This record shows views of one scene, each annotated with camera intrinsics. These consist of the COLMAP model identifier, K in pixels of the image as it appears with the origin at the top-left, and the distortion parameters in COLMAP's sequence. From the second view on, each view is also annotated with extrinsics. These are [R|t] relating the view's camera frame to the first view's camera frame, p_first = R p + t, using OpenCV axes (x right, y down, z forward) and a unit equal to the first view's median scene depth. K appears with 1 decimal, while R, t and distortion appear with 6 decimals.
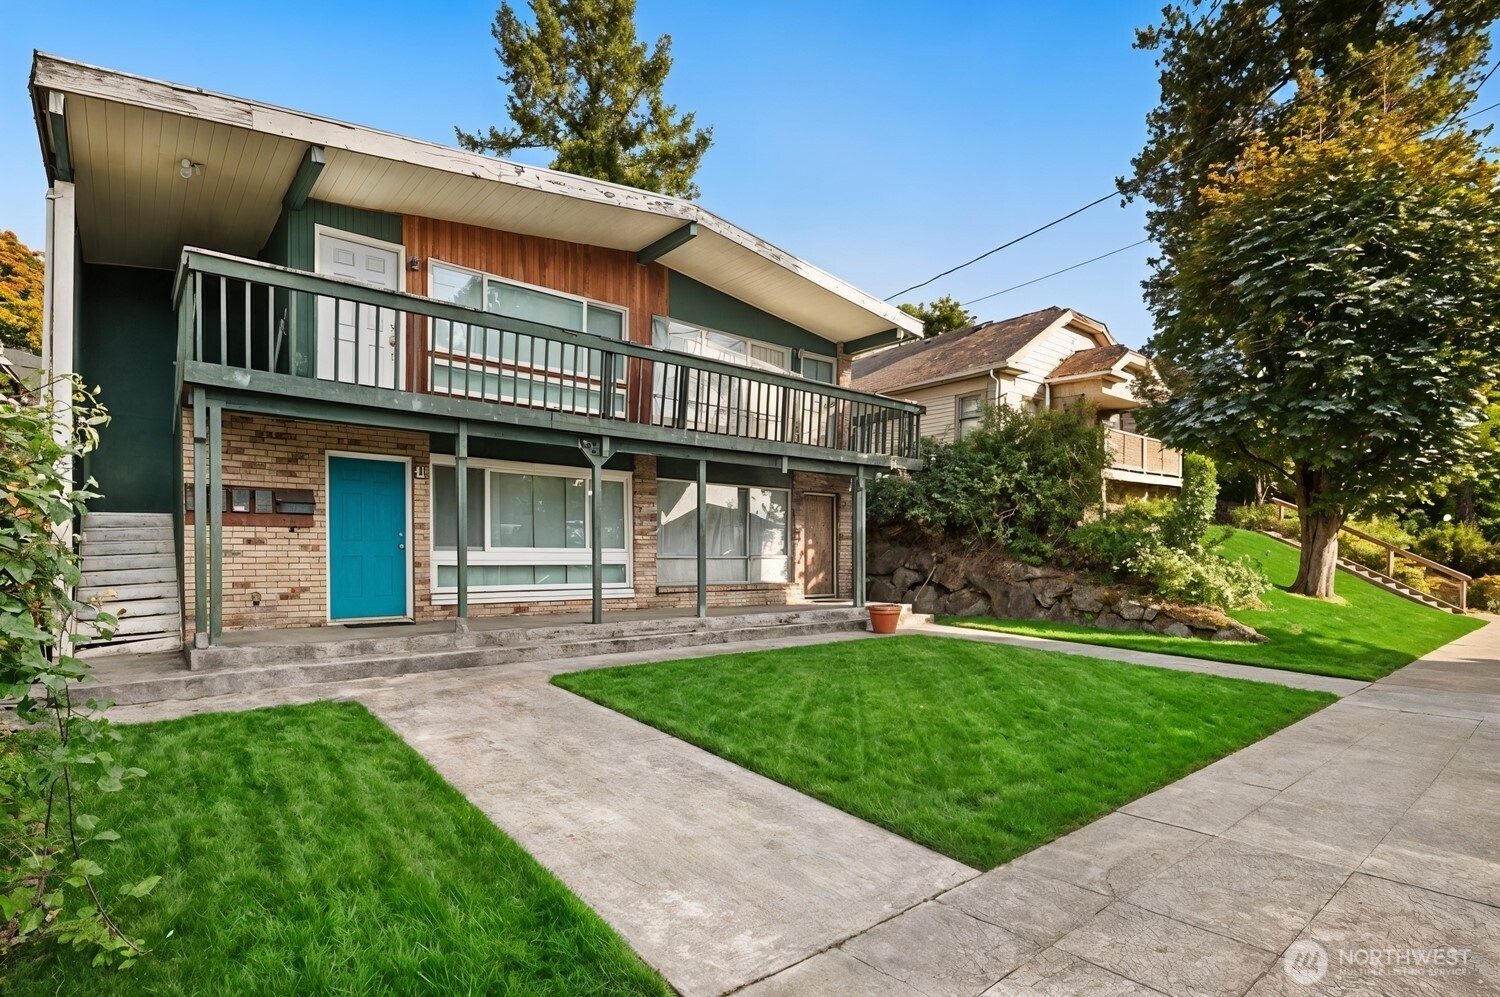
lens RADIAL K [[749.2, 0, 750.2], [0, 749.2, 561.1], [0, 0, 1]] dist [-0.000134, -0.000190]
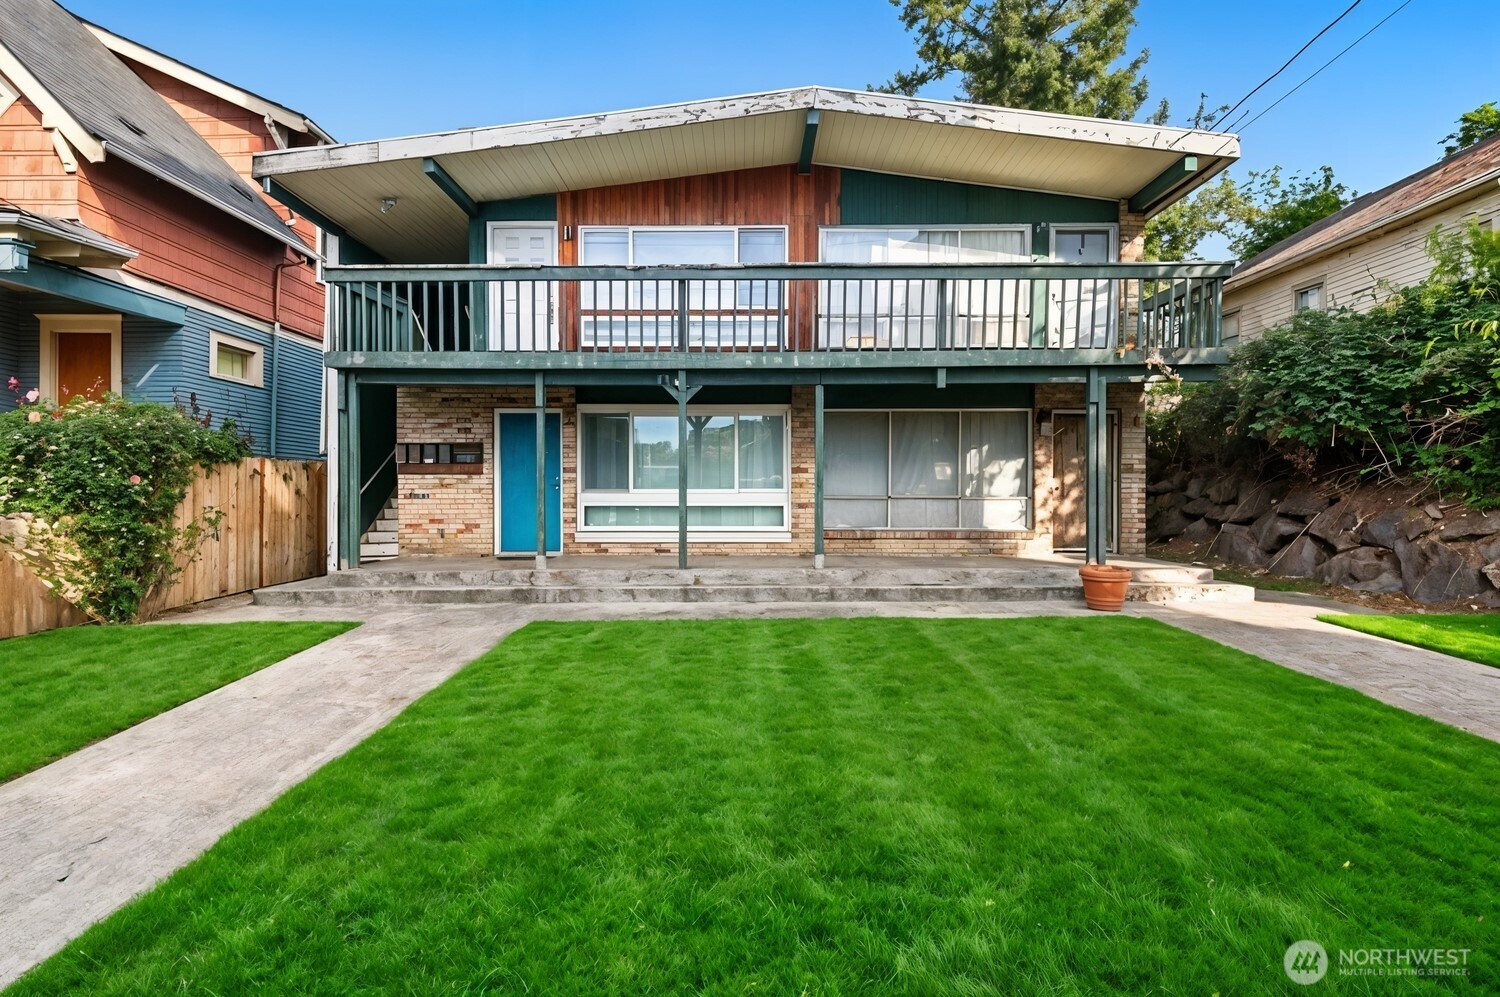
lens RADIAL K [[711.9, 0, 750.0], [0, 711.9, 498.5], [0, 0, 1]] dist [0.001836, 0.000251]
pose [[0.761196, -0.001163, -0.648521, 0.444183], [-0.001435, 0.999993, -0.003478, -0.002070], [0.648521, 0.003578, 0.761189, 0.367413]]
